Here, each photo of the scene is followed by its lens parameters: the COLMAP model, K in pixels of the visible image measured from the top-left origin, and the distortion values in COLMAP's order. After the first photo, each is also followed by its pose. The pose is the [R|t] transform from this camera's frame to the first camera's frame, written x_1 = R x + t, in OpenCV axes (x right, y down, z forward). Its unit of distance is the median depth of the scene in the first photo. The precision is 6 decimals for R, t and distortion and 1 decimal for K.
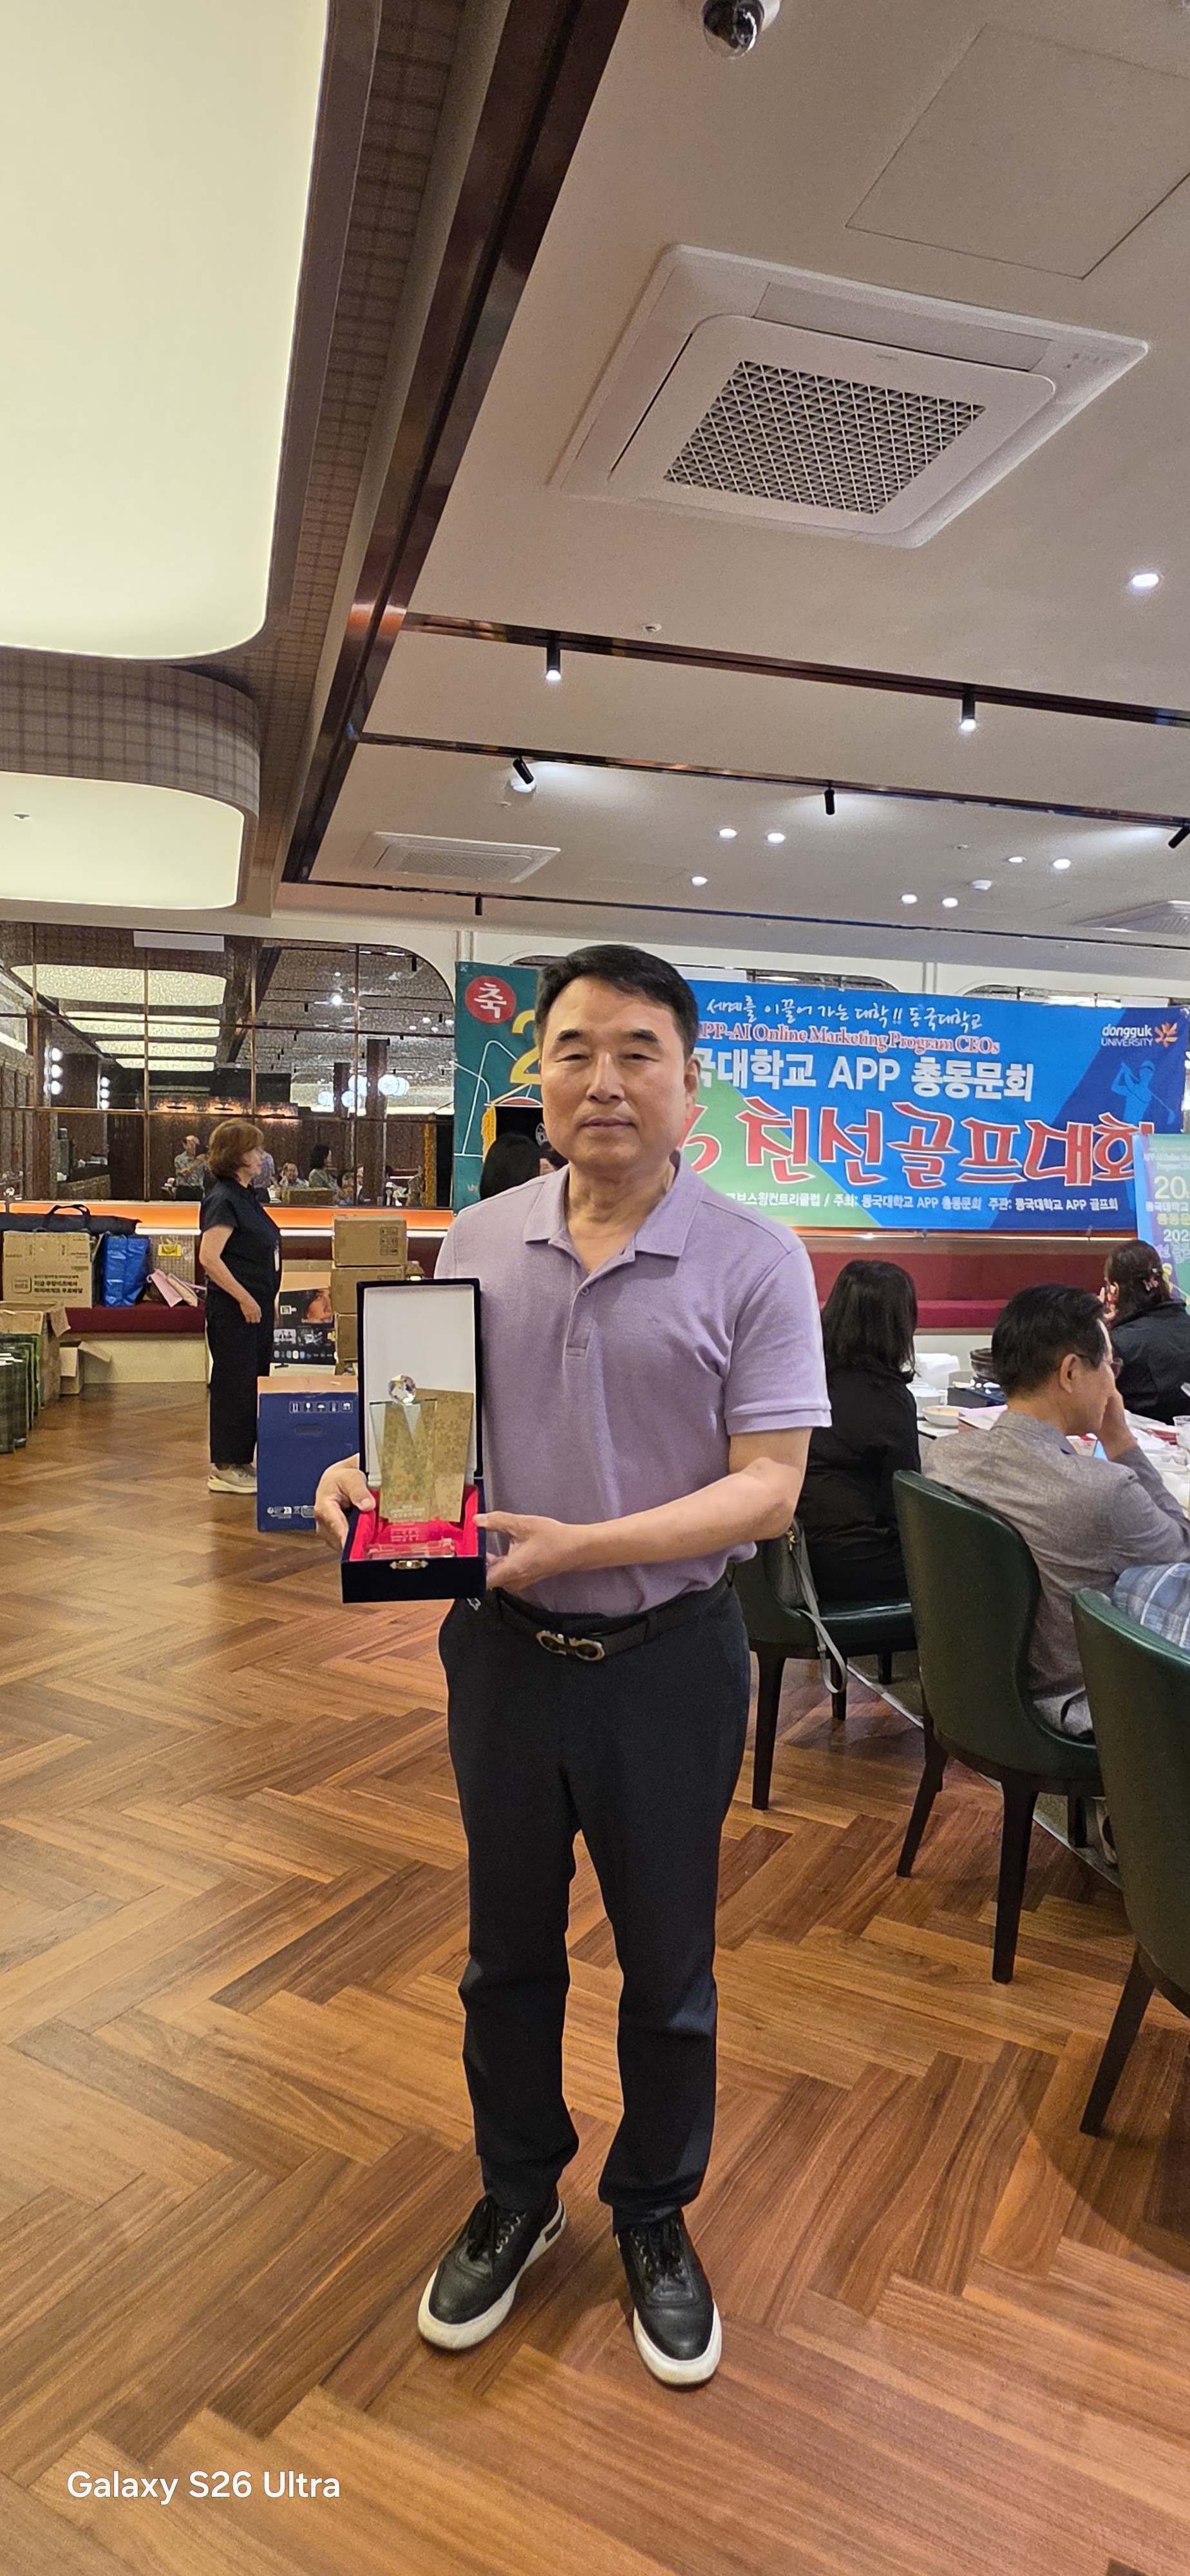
lens RADIAL K [[1421.7, 0, 595.0], [0, 1421.7, 1288.0], [0, 0, 1]] dist [0.001325, 0.000546]
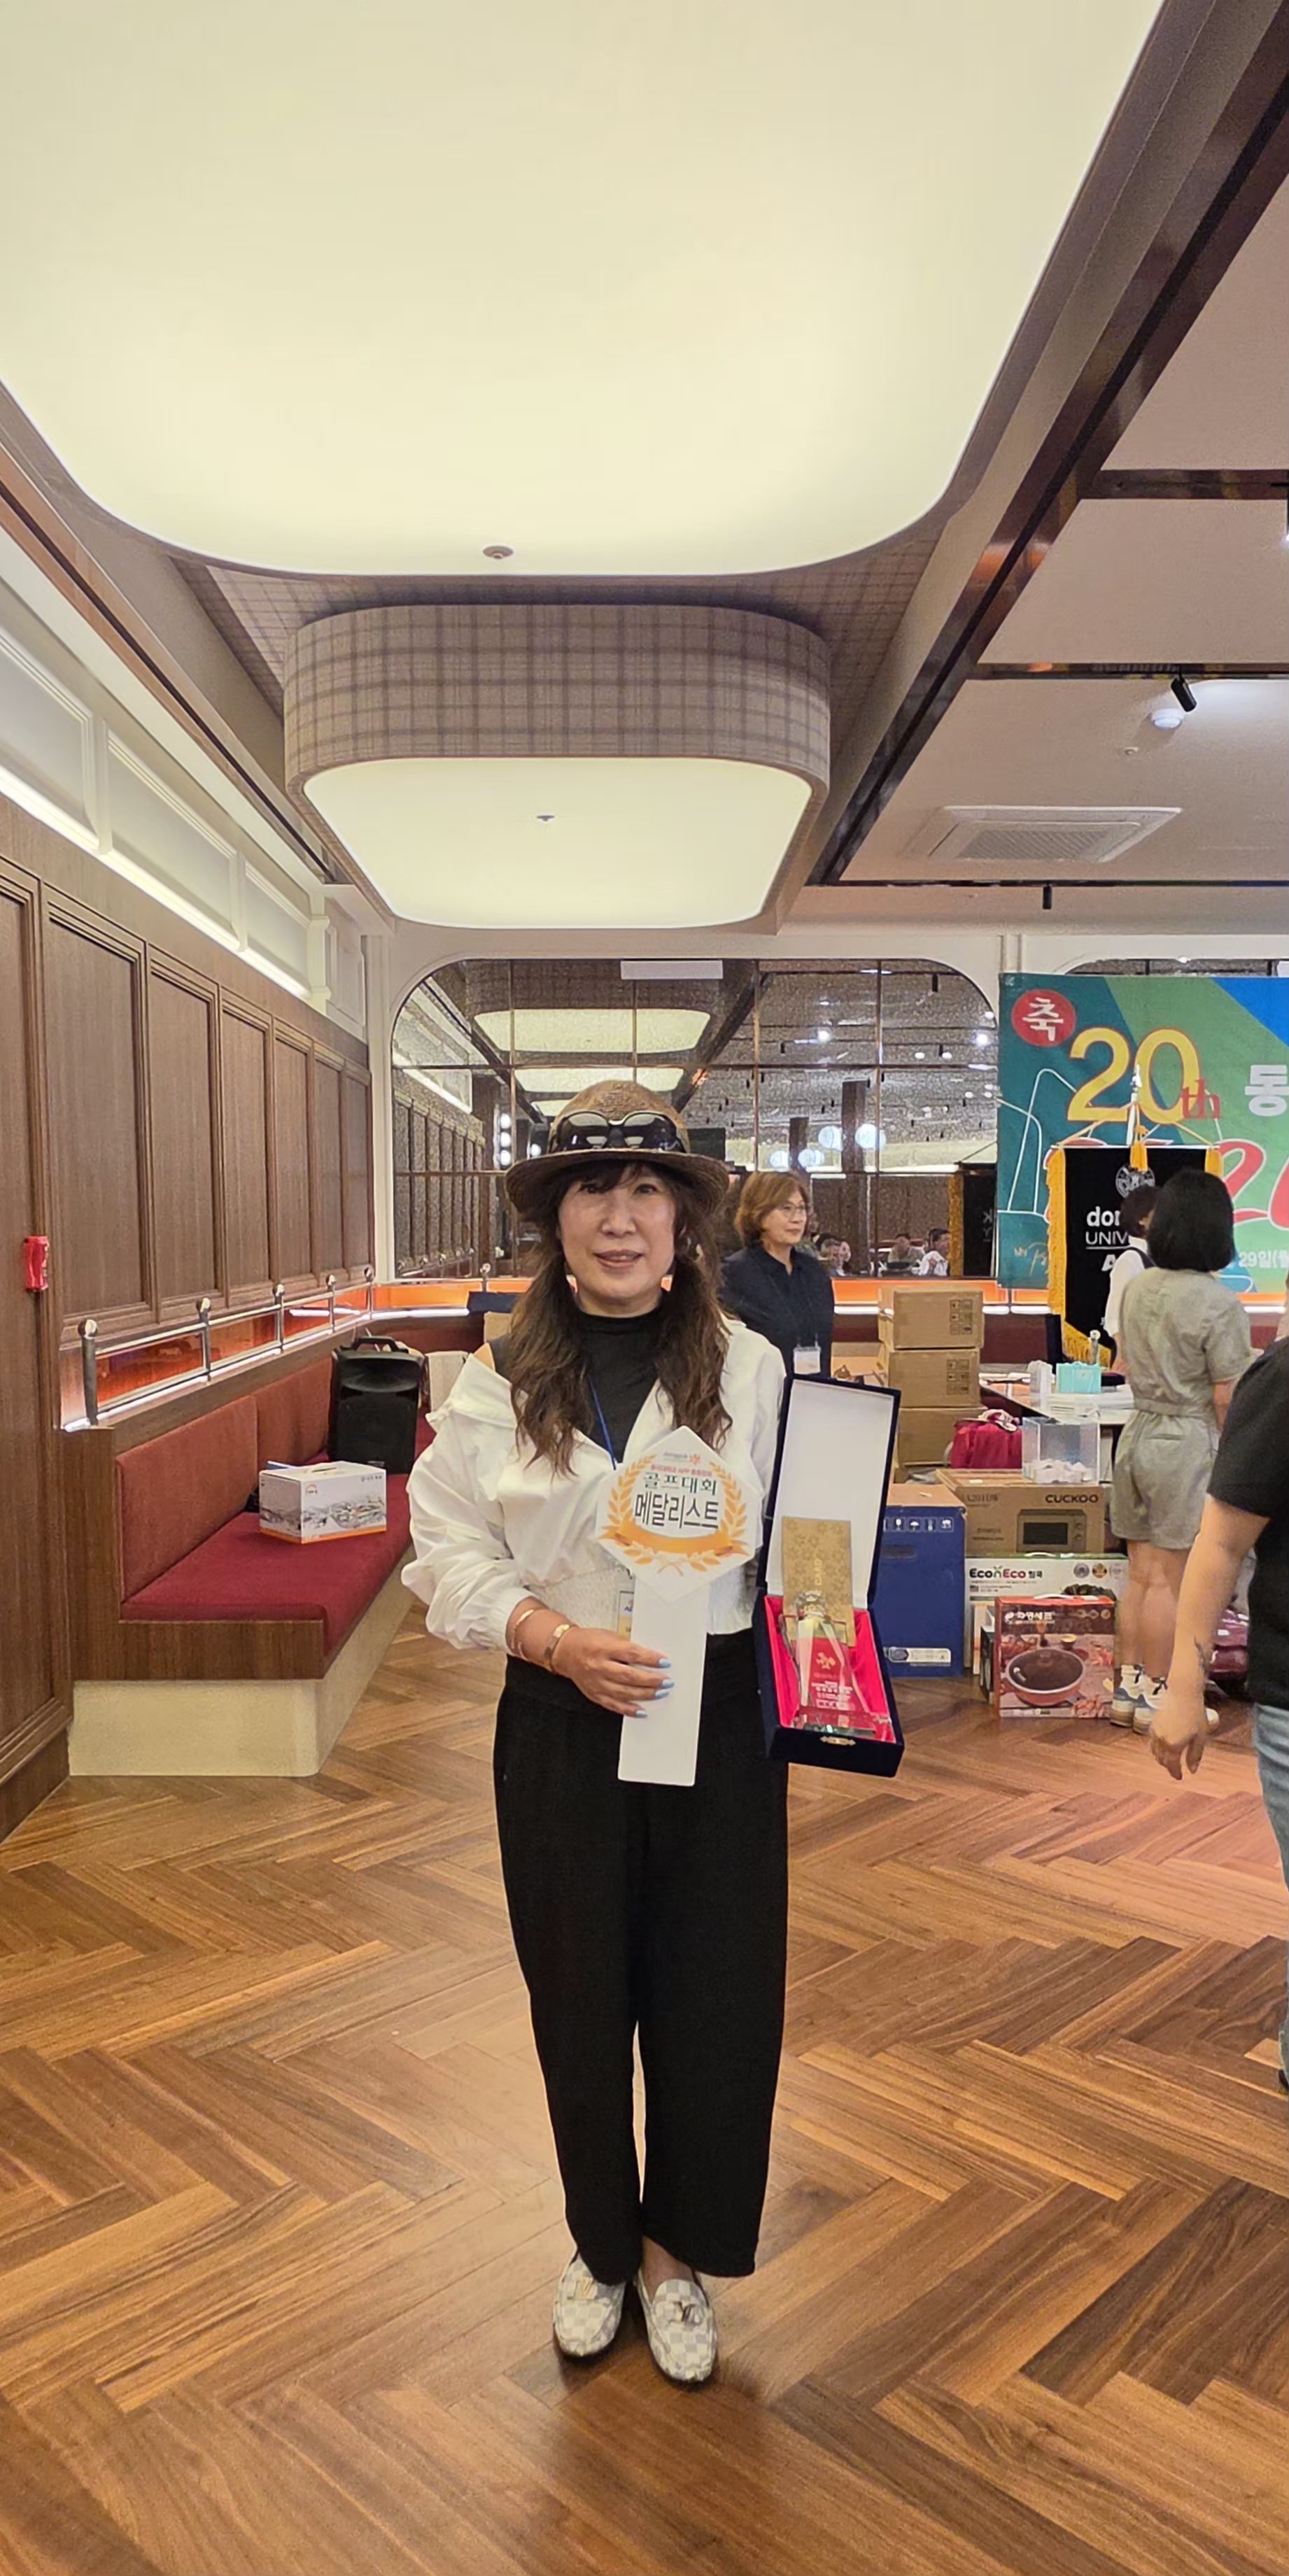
lens RADIAL K [[1639.6, 0, 645.6], [0, 1639.6, 1398.4], [0, 0, 1]] dist [-0.002176, 0.001167]
pose [[0.968270, -0.000591, -0.249904, -0.113987], [0.003896, 0.999911, 0.012732, 0.000692], [0.249874, -0.013302, 0.968187, 0.076552]]
